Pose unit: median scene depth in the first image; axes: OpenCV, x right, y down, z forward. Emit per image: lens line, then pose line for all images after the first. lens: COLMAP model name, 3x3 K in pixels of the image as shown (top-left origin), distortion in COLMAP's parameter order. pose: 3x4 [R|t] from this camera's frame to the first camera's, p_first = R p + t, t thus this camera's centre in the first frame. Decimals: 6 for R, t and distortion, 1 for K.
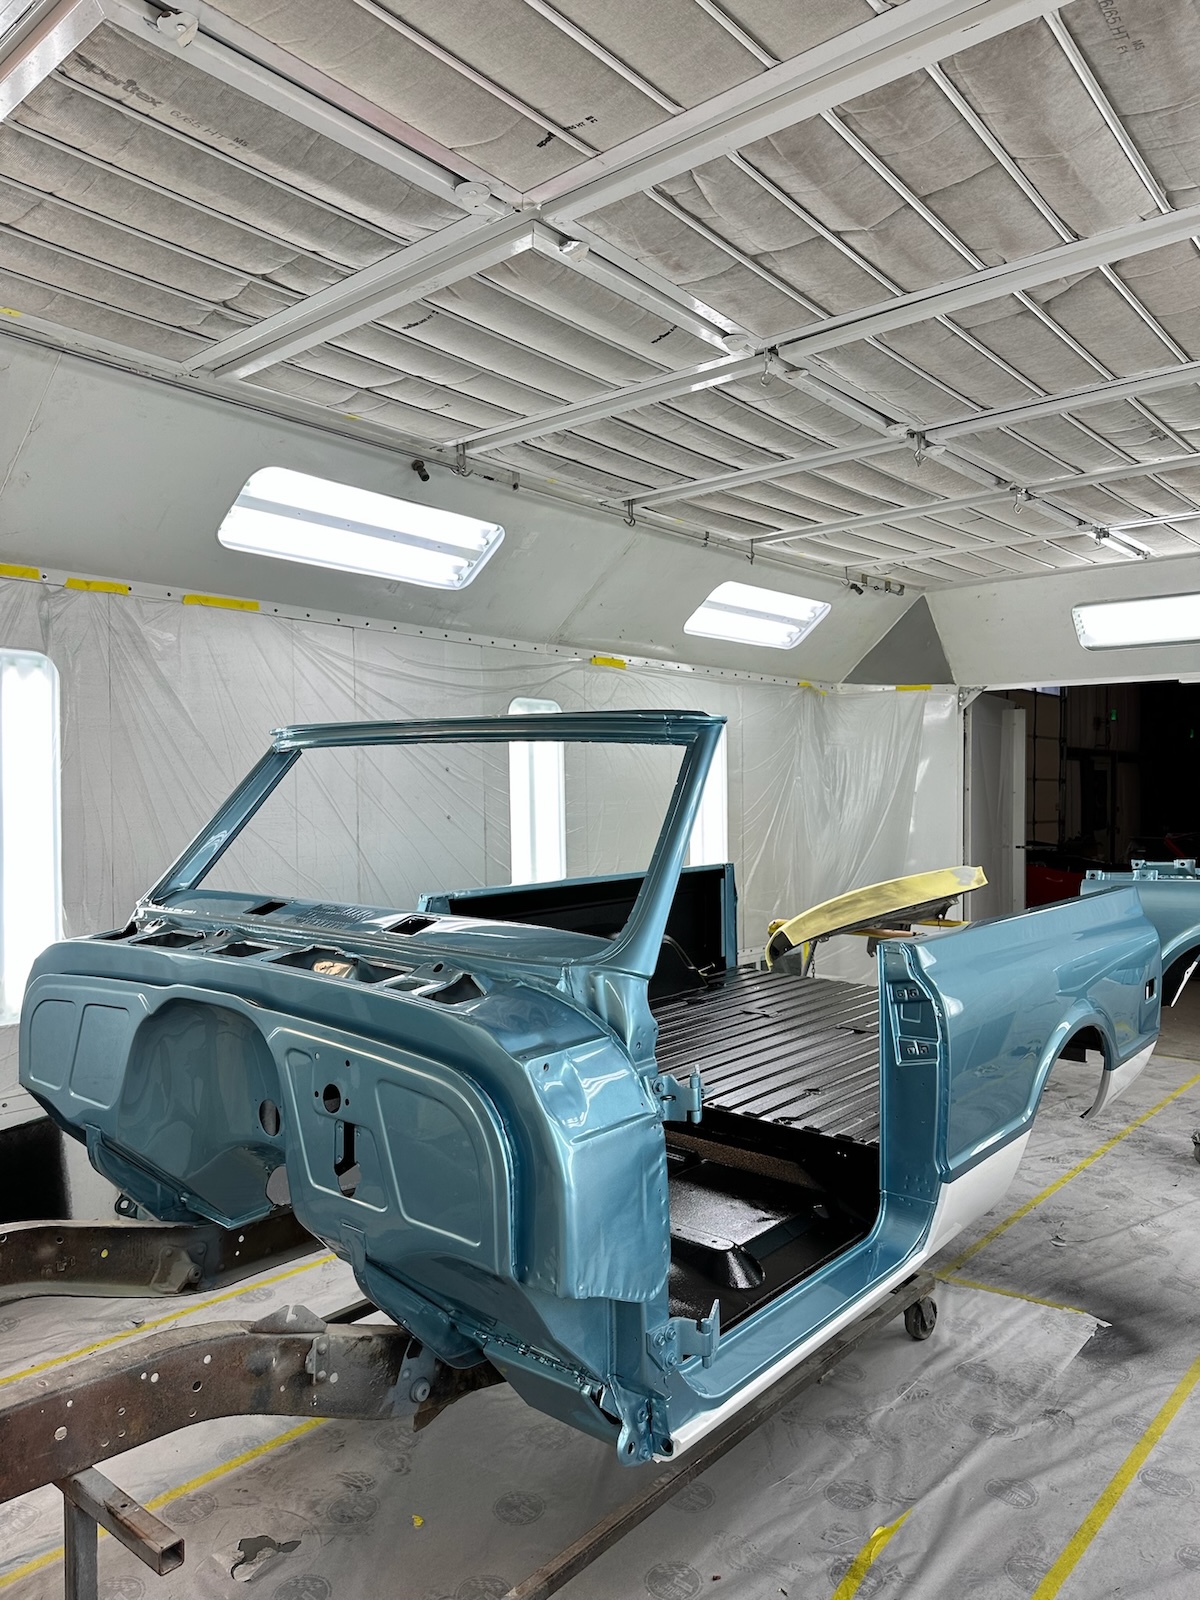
lens RADIAL K [[1129.2, 0, 600.0], [0, 1129.2, 800.0], [0, 0, 1]] dist [0.005797, -0.002831]
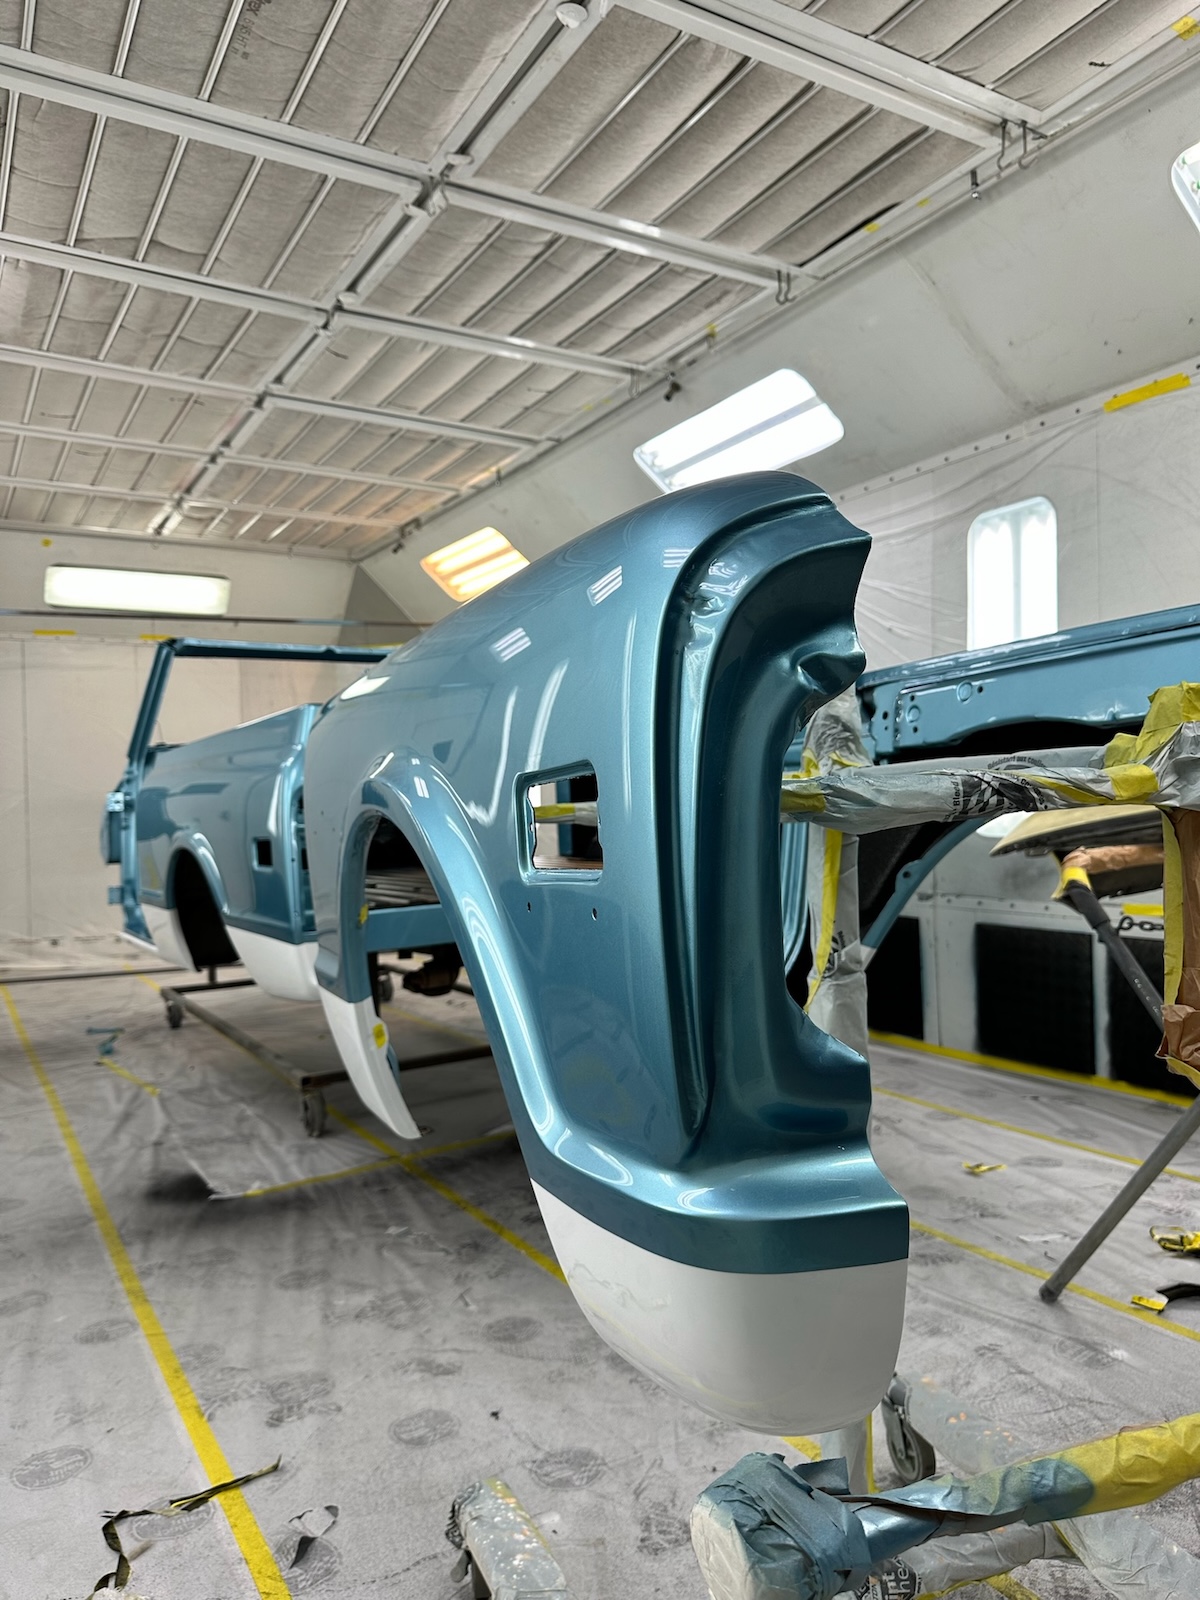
lens RADIAL K [[1129.2, 0, 600.0], [0, 1129.2, 800.0], [0, 0, 1]] dist [0.005797, -0.002831]
pose [[-0.323691, -0.000291, -0.946163, 4.496989], [0.025452, 0.999635, -0.009015, 0.649867], [0.945821, -0.027000, -0.323565, 6.003065]]
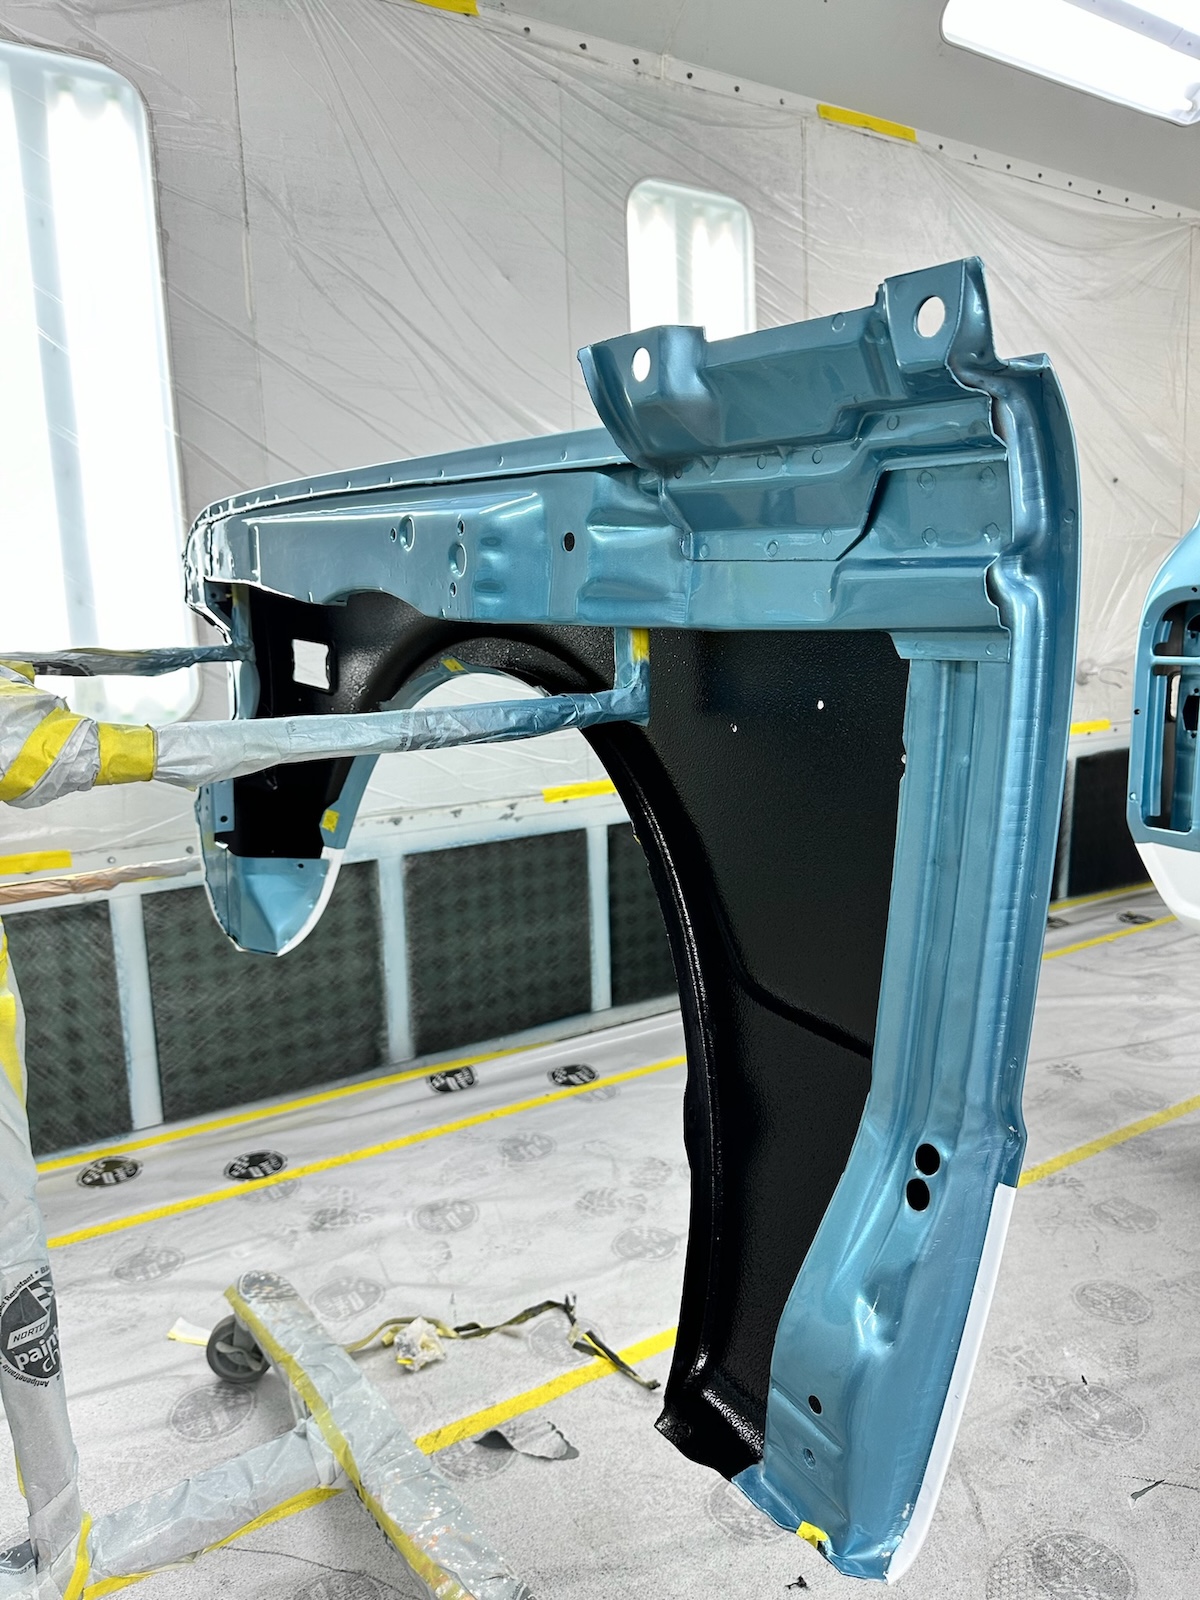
lens RADIAL K [[1129.2, 0, 600.0], [0, 1129.2, 800.0], [0, 0, 1]] dist [0.005797, -0.002831]
pose [[-0.956577, -0.020037, 0.290791, 2.442682], [0.029305, 0.985968, 0.164339, 0.591487], [-0.290004, 0.165725, -0.942567, 6.316689]]
